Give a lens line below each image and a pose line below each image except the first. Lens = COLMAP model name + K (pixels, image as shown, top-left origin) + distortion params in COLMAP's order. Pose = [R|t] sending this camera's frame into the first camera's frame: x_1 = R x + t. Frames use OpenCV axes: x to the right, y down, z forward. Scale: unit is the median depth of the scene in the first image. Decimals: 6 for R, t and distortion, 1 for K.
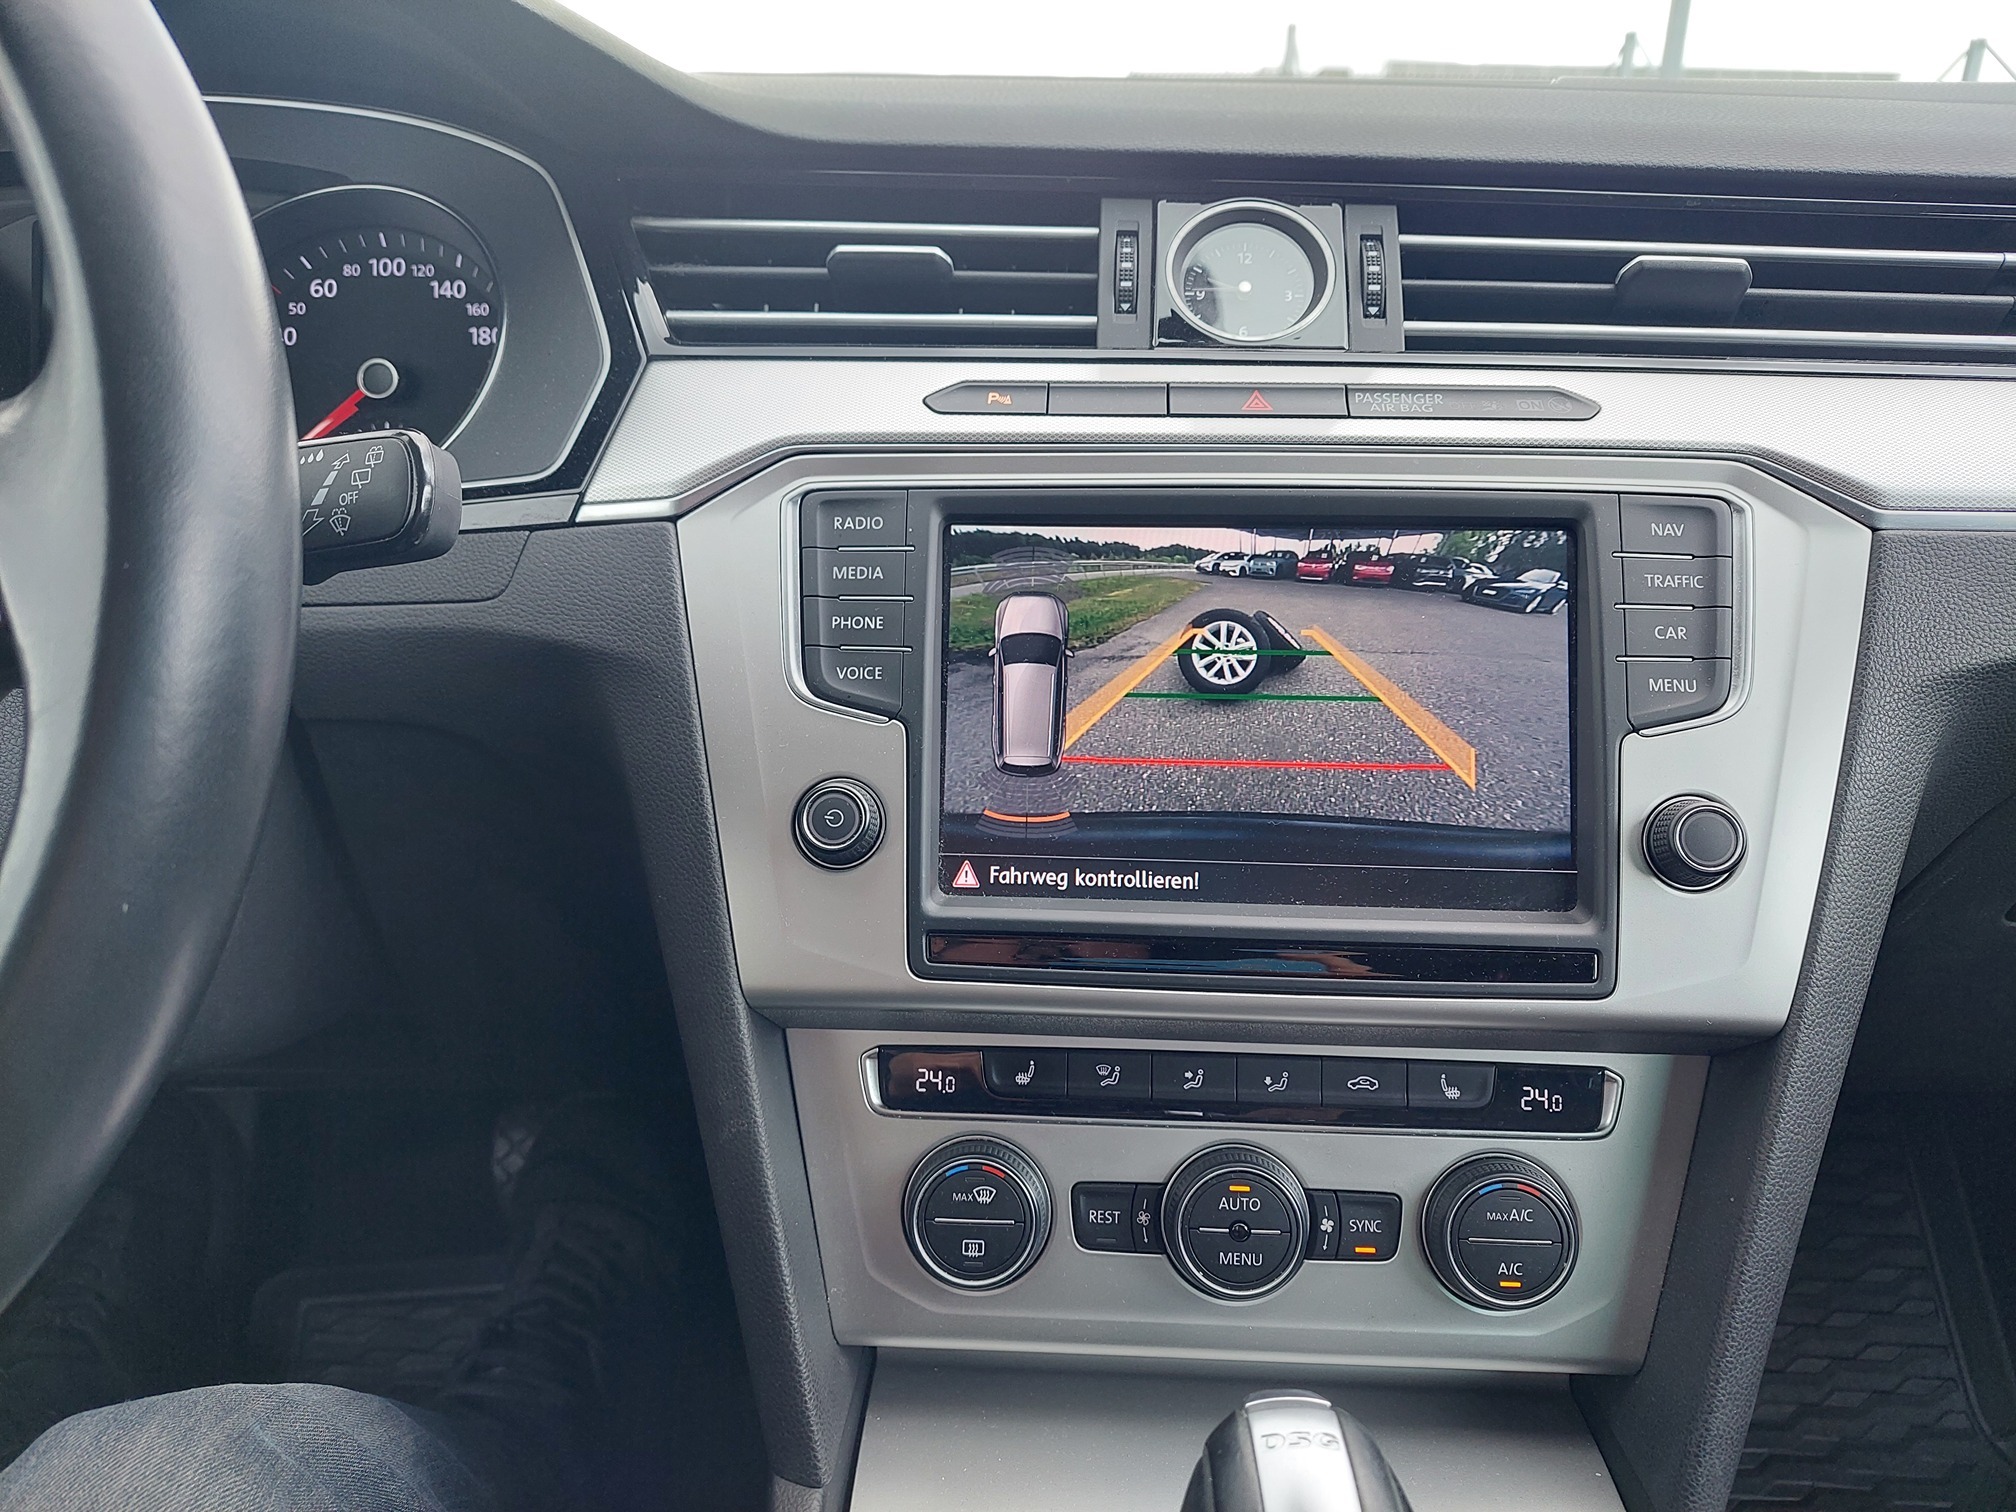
lens RADIAL K [[1463.5, 0, 1012.0], [0, 1463.5, 760.2], [0, 0, 1]] dist [0.052552, -0.066522]
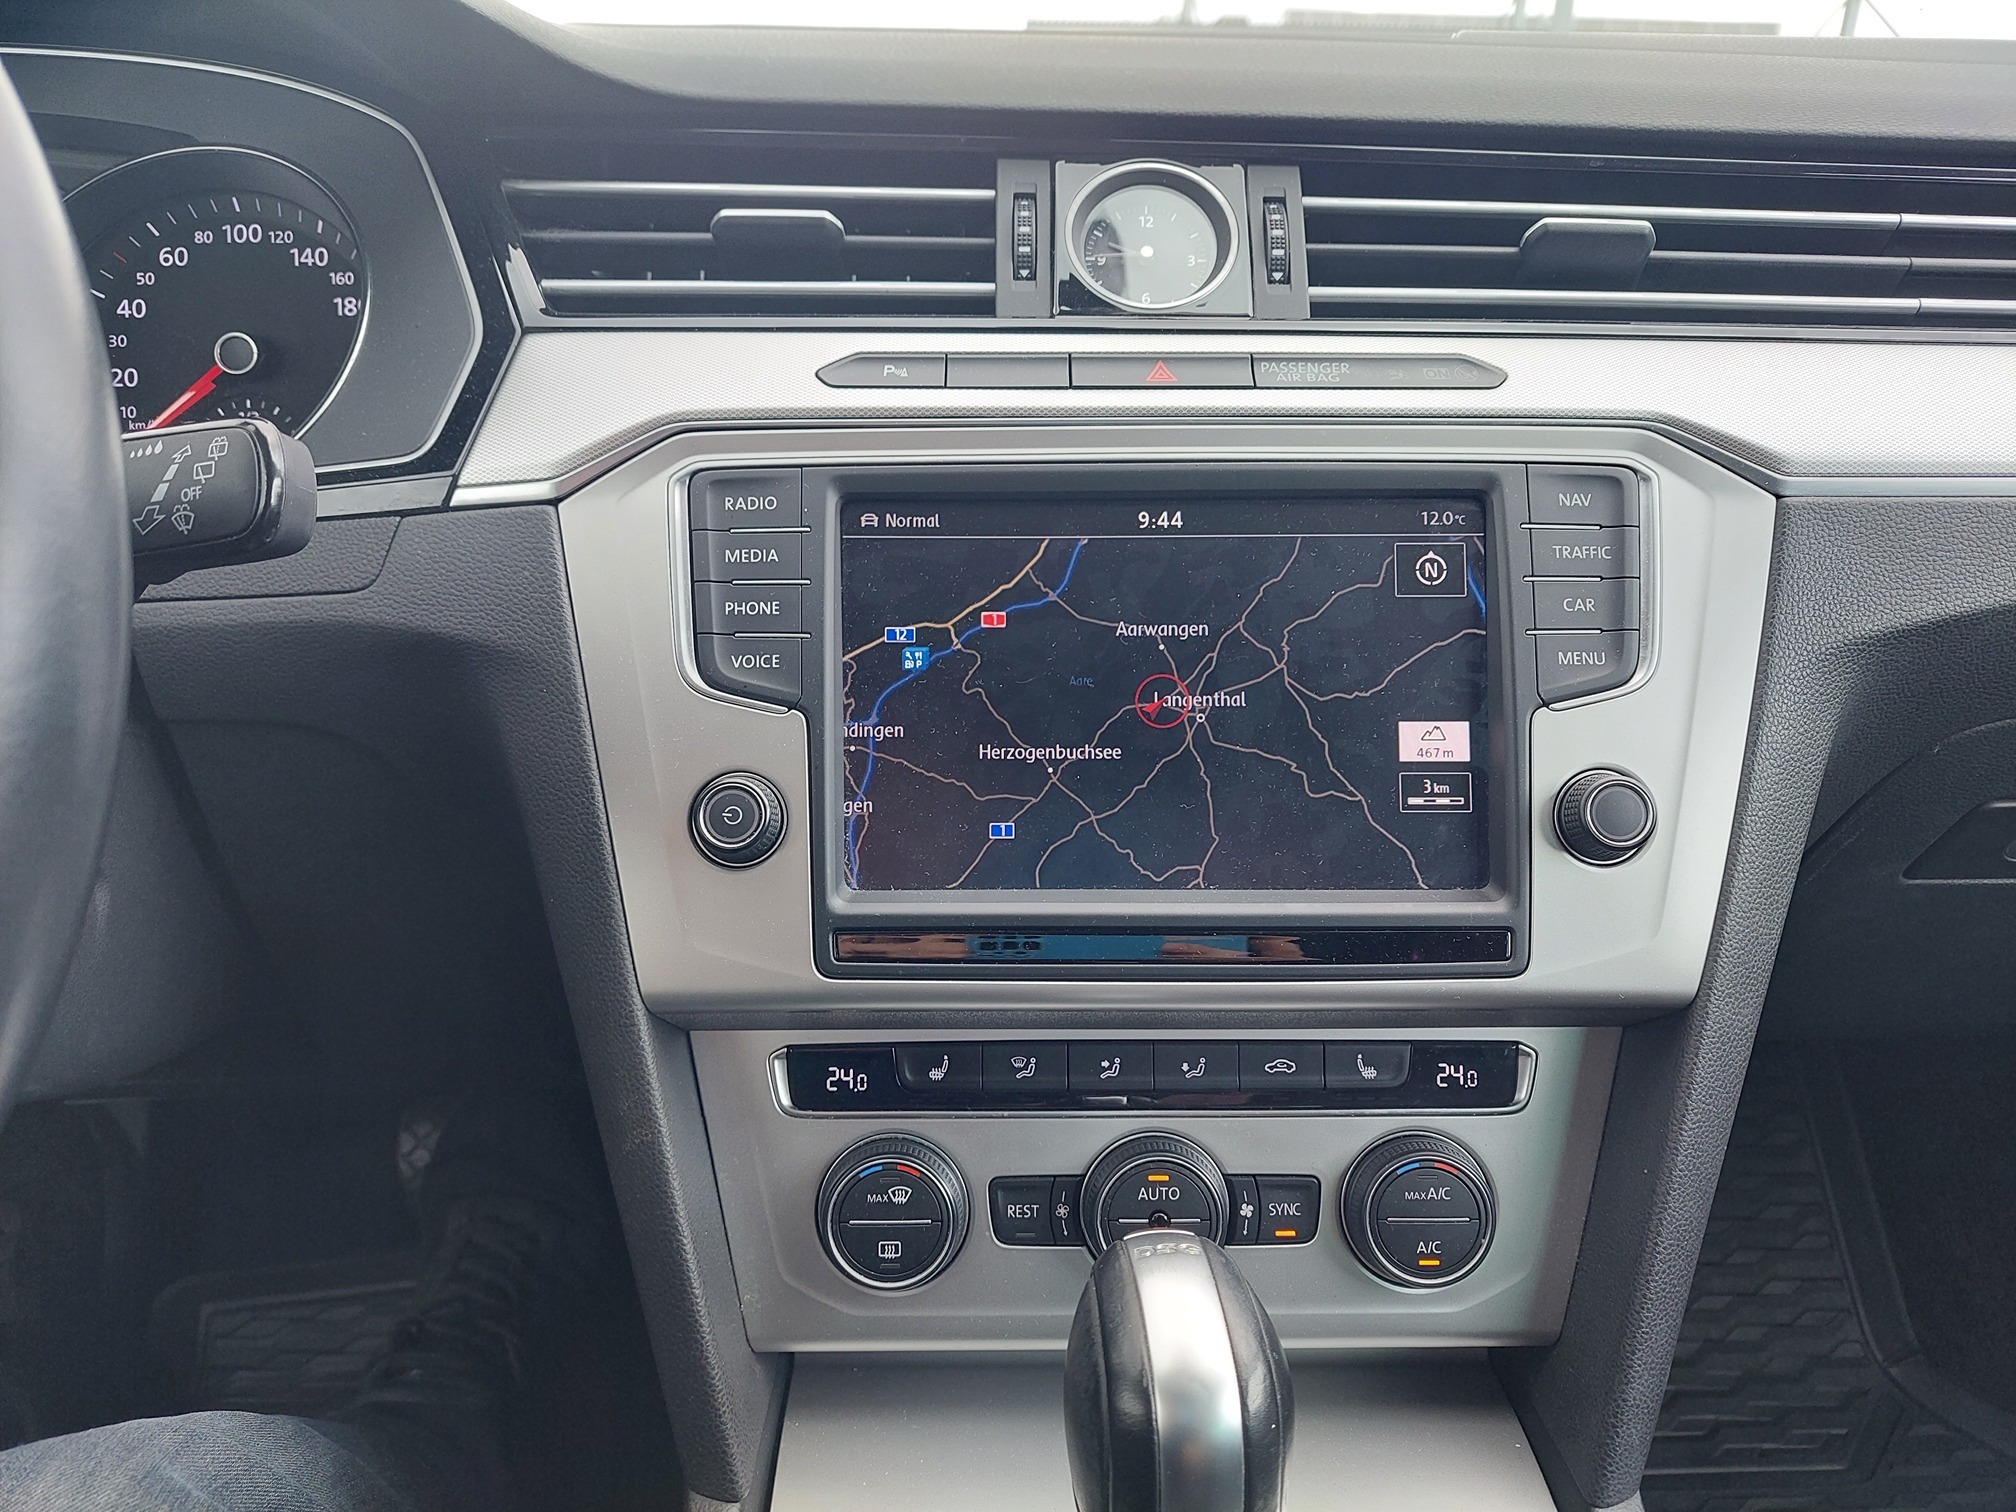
lens RADIAL K [[1445.8, 0, 1008.0], [0, 1445.8, 756.0], [0, 0, 1]] dist [0.048213, -0.064502]
pose [[0.998267, -0.024222, 0.053638, 0.008066], [0.022442, 0.999185, 0.033537, -0.025125], [-0.054407, -0.032275, 0.997997, 0.040658]]
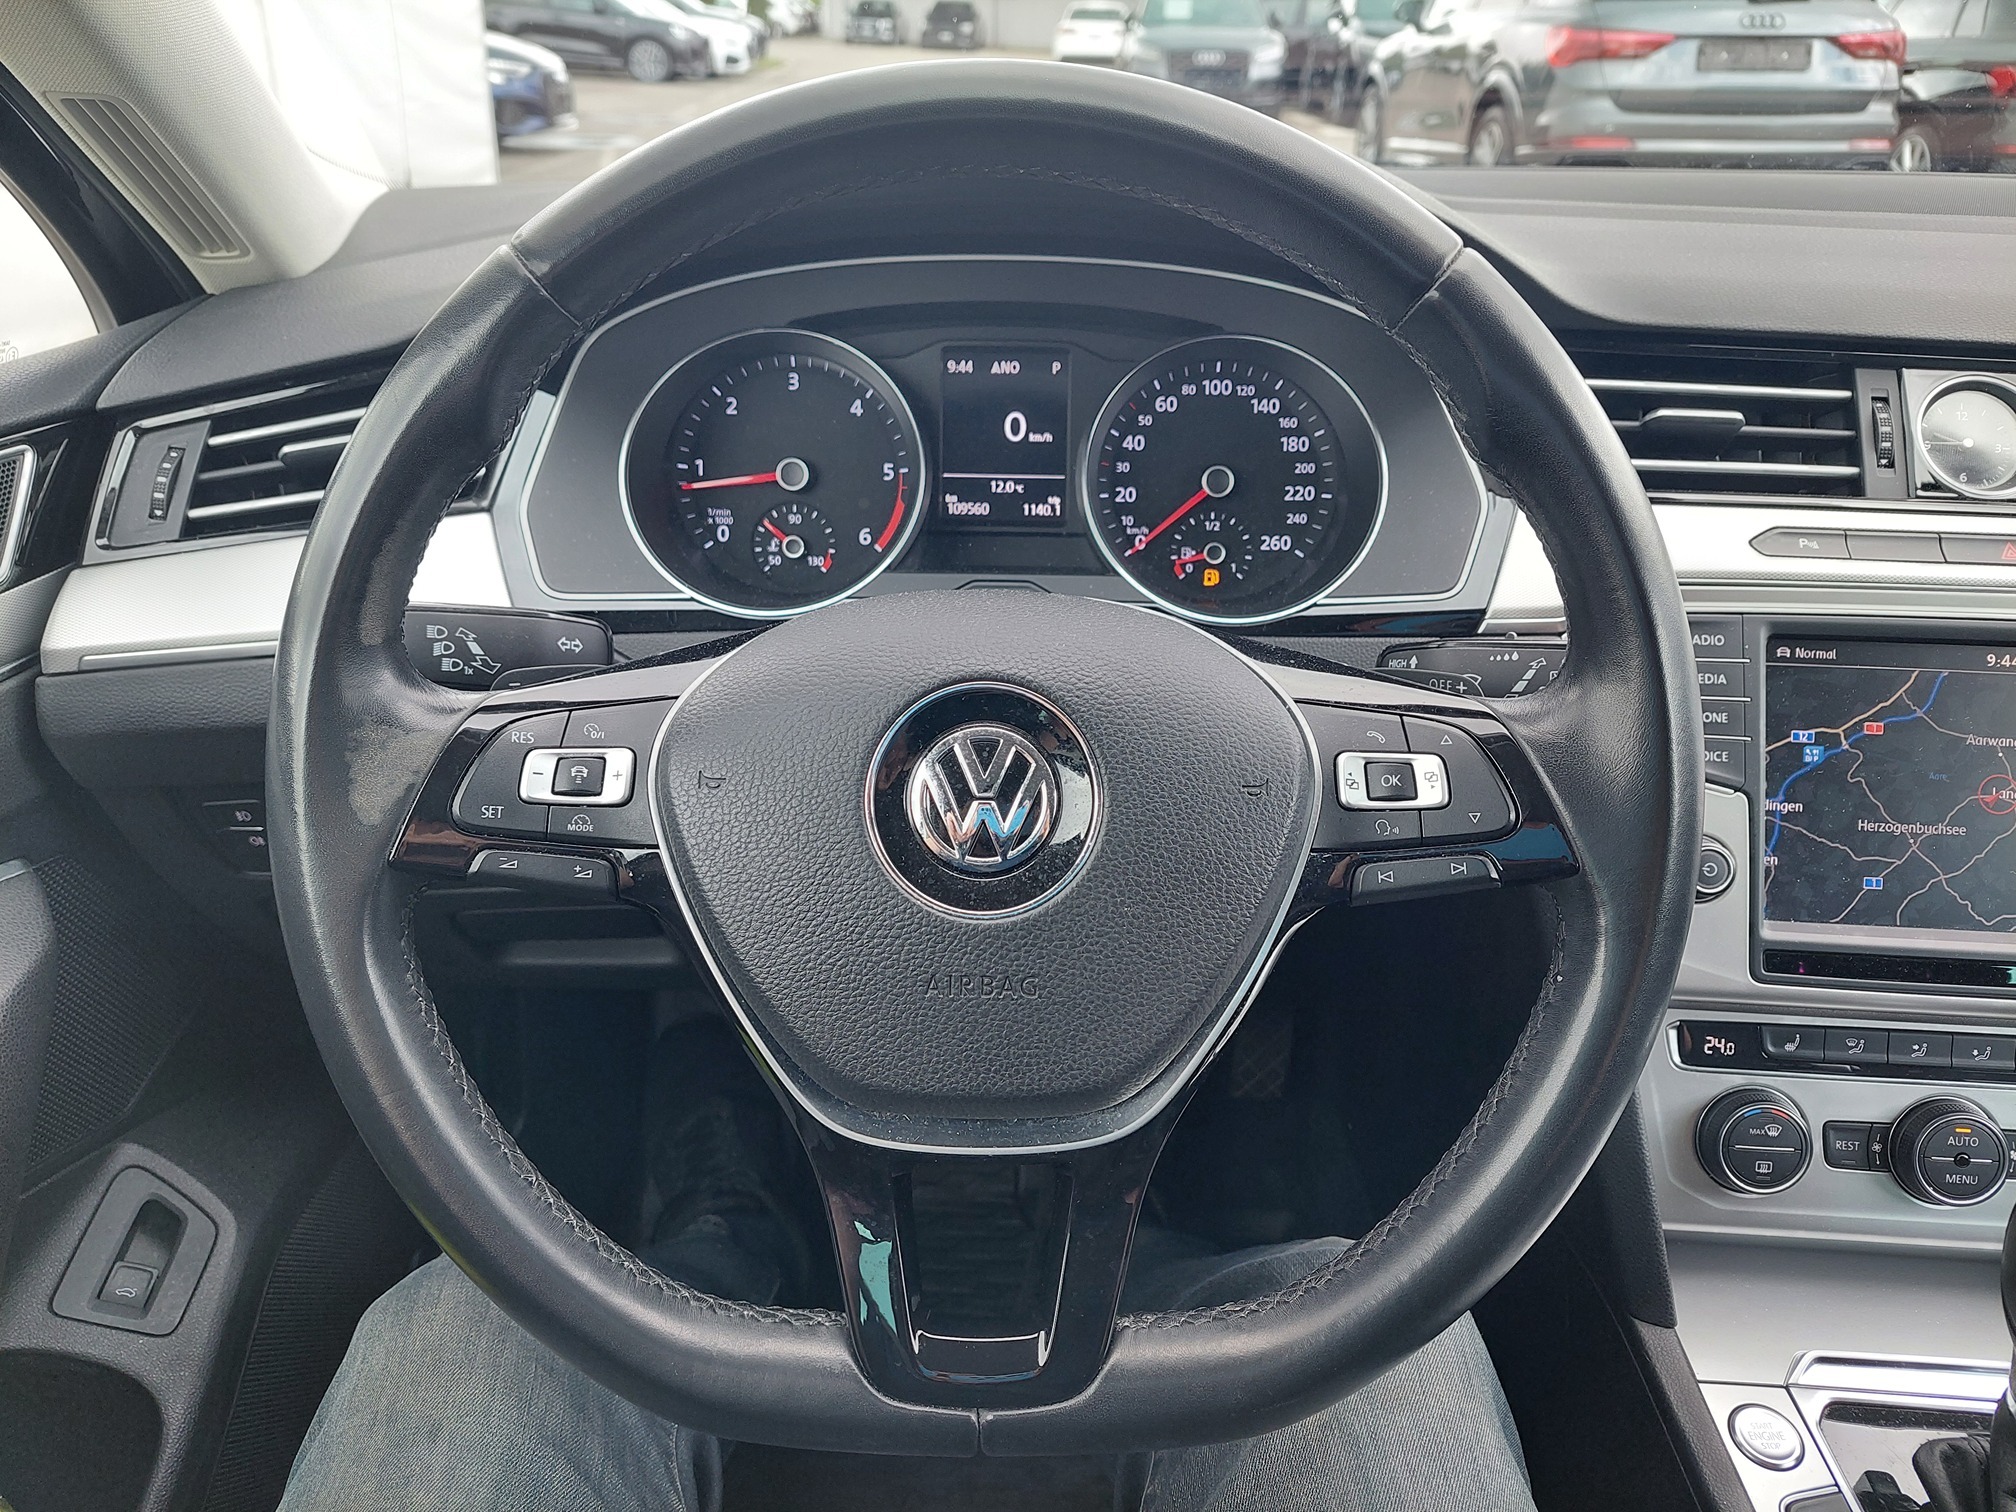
lens RADIAL K [[1445.8, 0, 1008.0], [0, 1445.8, 756.0], [0, 0, 1]] dist [0.048213, -0.064502]
pose [[0.999689, 0.018027, -0.017218, -0.689124], [-0.015877, 0.992921, 0.117711, -0.196778], [0.019218, -0.117401, 0.992899, -0.325821]]
